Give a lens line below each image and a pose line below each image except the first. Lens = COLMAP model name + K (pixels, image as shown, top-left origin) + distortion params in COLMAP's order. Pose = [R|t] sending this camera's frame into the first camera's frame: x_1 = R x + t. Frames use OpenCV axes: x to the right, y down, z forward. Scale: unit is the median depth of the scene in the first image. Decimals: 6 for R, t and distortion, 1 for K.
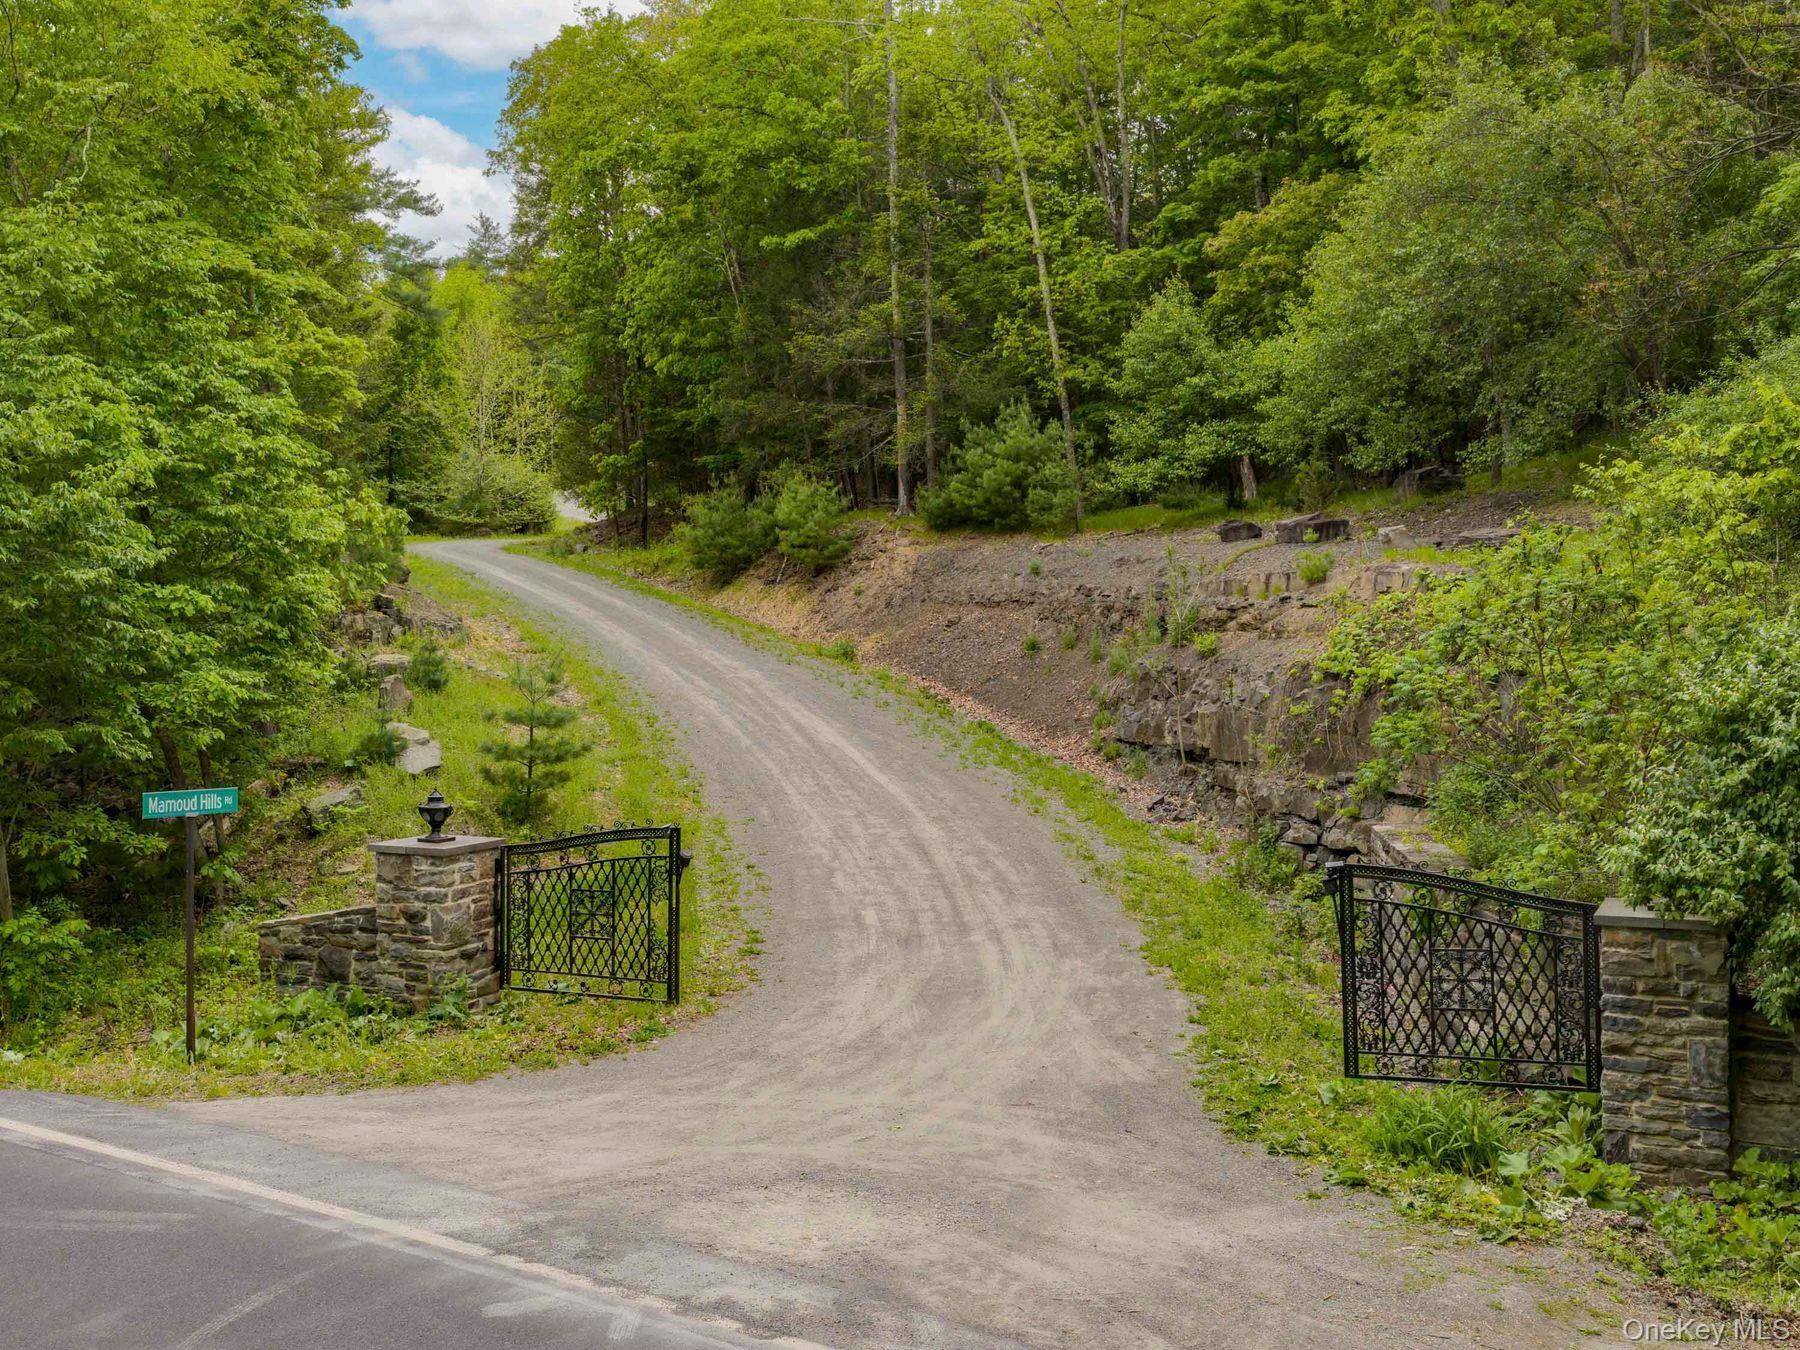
lens RADIAL K [[1742.3, 0, 900.0], [0, 1742.3, 675.0], [0, 0, 1]] dist [0.016278, 0.006080]
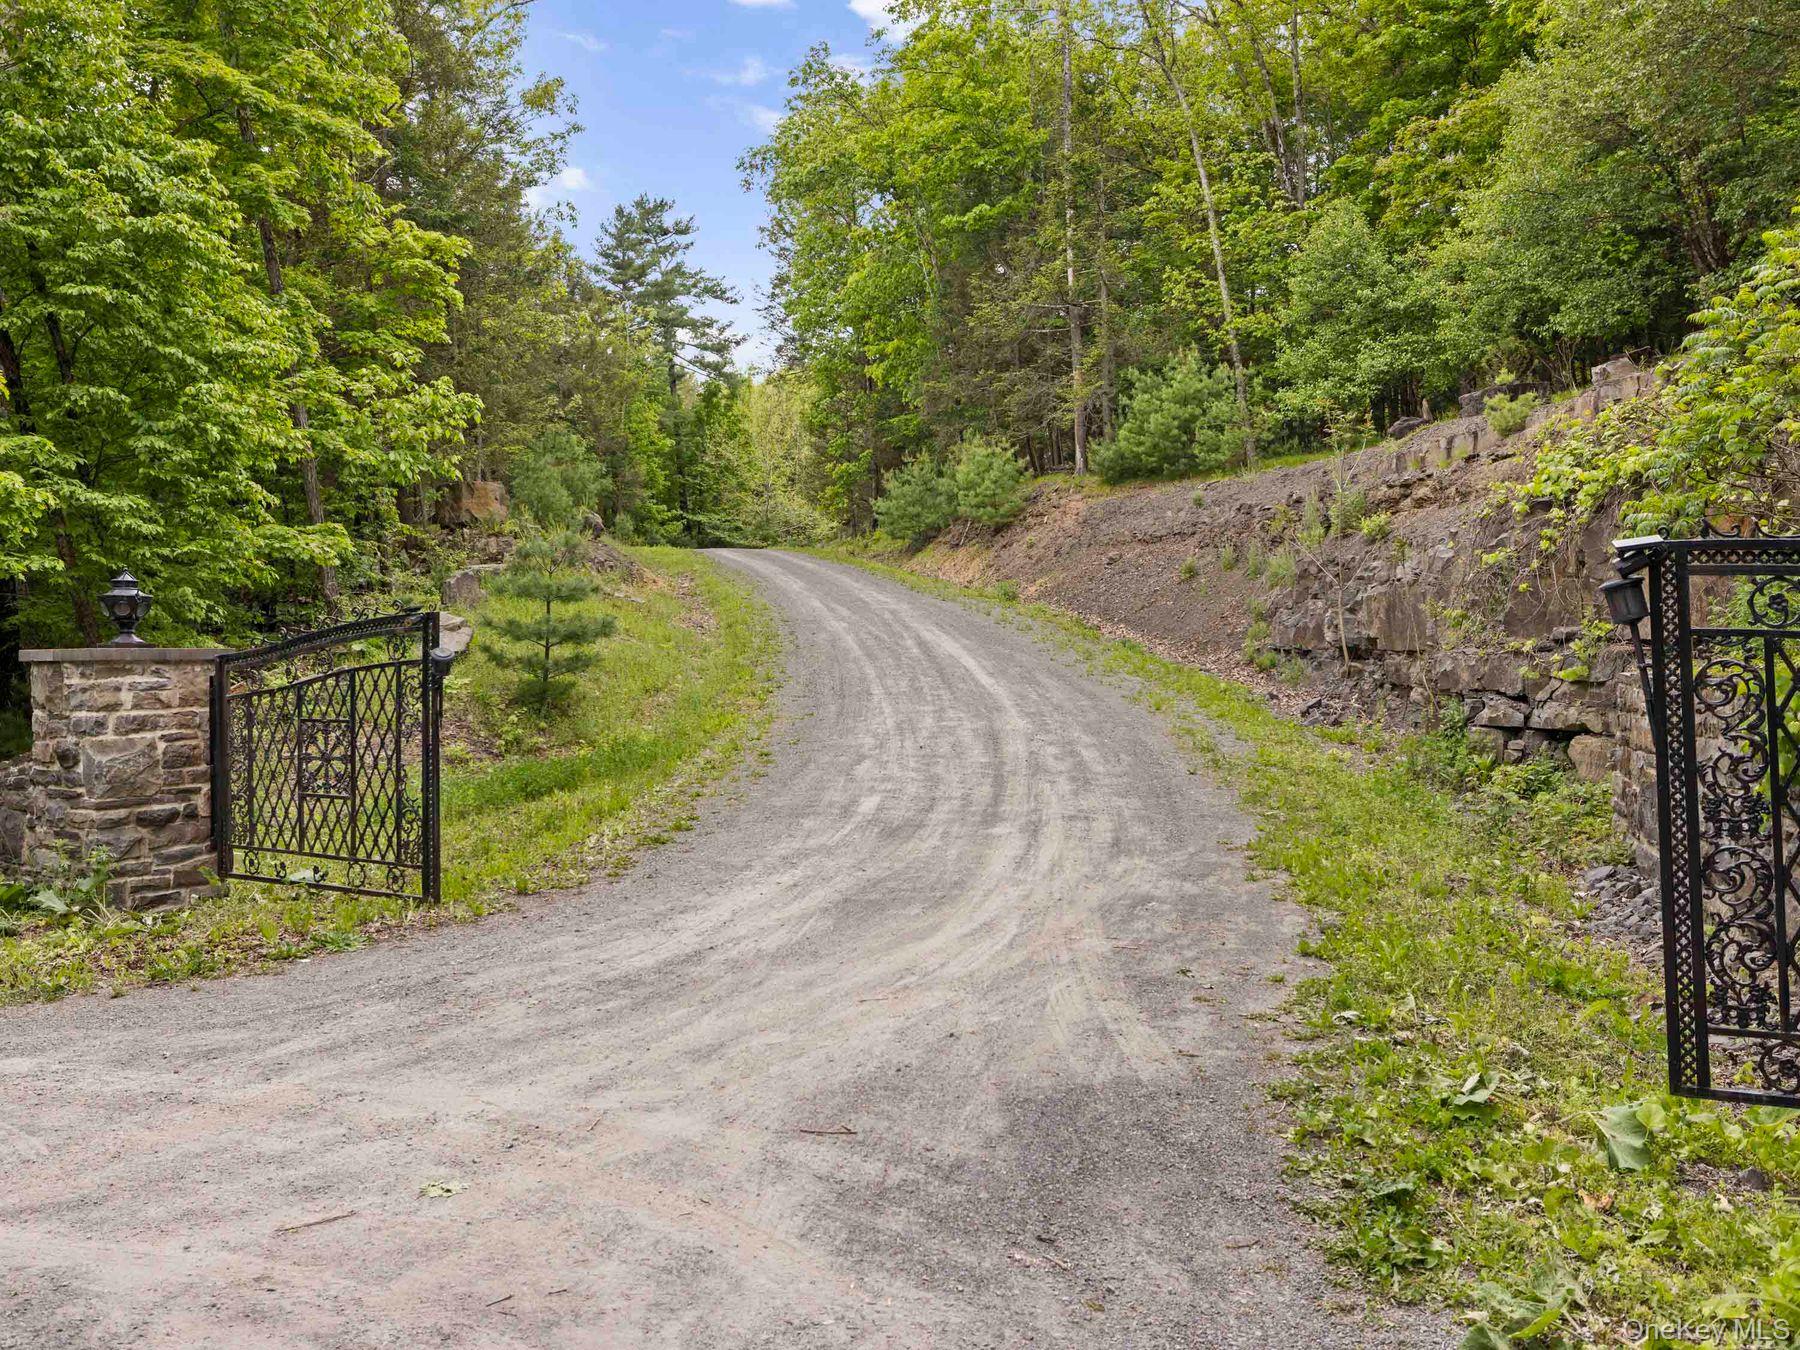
lens RADIAL K [[1402.5, 0, 900.0], [0, 1402.5, 675.0], [0, 0, 1]] dist [-0.013838, 0.000134]
pose [[0.986200, -0.004750, -0.165493, 0.062801], [0.003098, 0.999943, -0.010237, 0.063693], [0.165532, 0.009583, 0.986158, 0.302409]]
